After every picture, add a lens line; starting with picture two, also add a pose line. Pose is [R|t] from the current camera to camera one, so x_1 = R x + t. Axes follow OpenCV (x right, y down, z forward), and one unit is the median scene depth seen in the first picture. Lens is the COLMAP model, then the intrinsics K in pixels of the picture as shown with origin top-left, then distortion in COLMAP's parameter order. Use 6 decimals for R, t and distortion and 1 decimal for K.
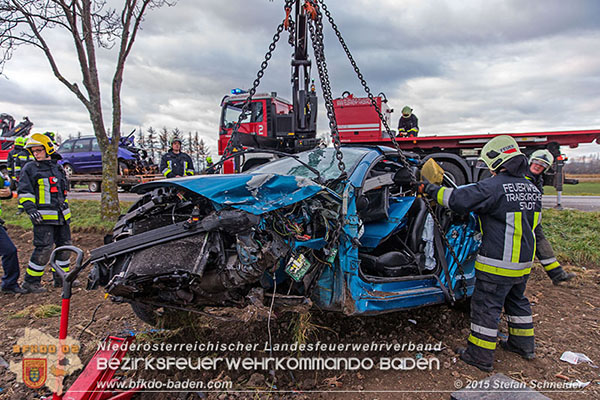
lens RADIAL K [[444.4, 0, 309.7], [0, 444.4, 201.5], [0, 0, 1]] dist [0.002074, -0.001428]
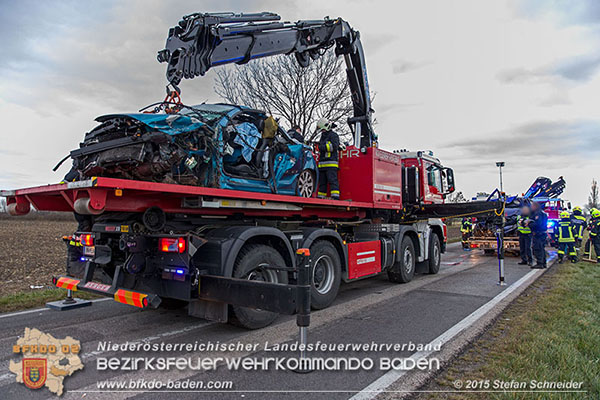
lens RADIAL K [[397.3, 0, 300.1], [0, 397.3, 188.6], [0, 0, 1]] dist [0.000734, 0.000322]
pose [[0.966132, 0.031031, 0.256177, -0.005514], [-0.053657, 0.995203, 0.081810, 0.090180], [-0.252410, -0.092785, 0.963162, -0.886795]]
